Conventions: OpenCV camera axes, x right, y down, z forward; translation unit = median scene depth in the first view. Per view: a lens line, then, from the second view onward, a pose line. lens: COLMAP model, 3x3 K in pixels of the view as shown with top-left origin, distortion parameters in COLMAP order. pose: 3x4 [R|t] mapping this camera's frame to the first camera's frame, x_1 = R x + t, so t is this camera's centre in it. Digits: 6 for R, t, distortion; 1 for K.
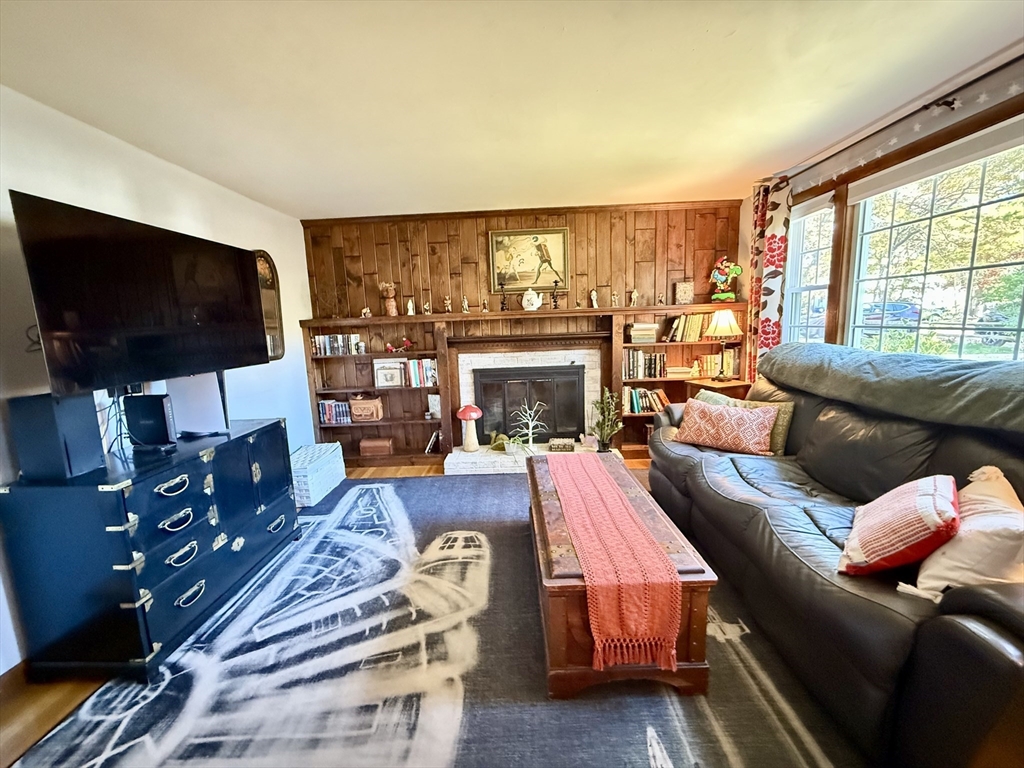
lens RADIAL K [[408.7, 0, 508.7], [0, 408.7, 384.1], [0, 0, 1]] dist [0.000955, -0.000133]
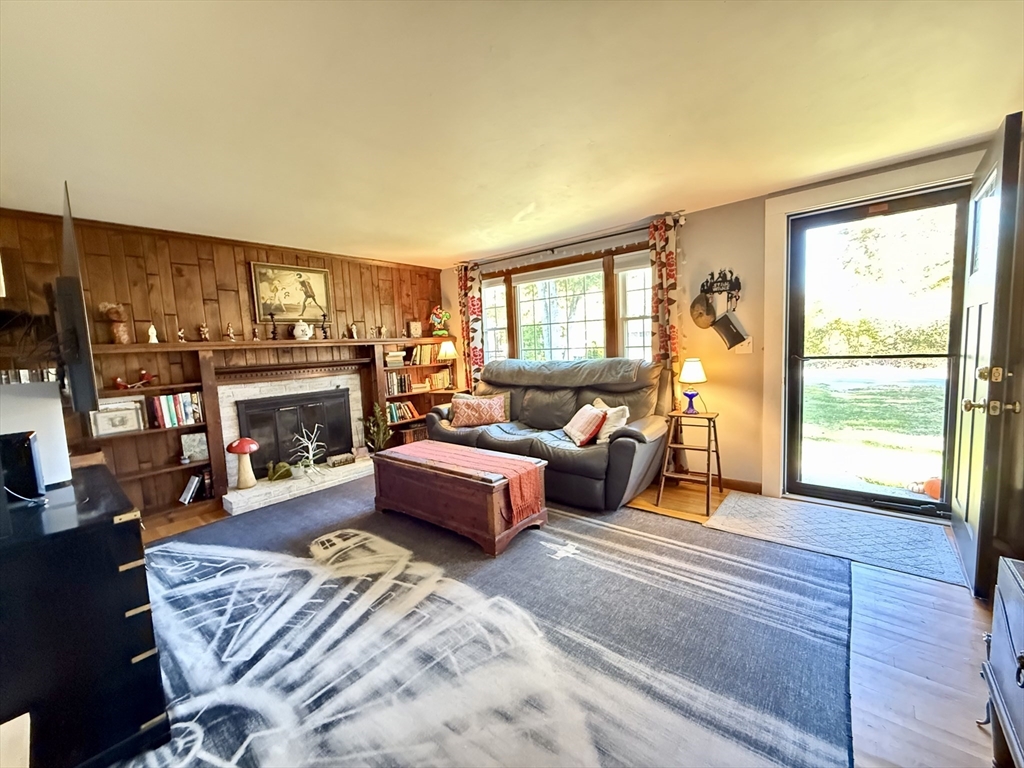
lens RADIAL K [[408.7, 0, 510.3], [0, 408.7, 384.8], [0, 0, 1]] dist [0.000955, -0.000133]
pose [[0.633956, -0.066610, 0.770495, -0.515080], [0.138634, 0.989934, -0.028487, 0.050471], [-0.760842, 0.124876, 0.636809, -0.103963]]
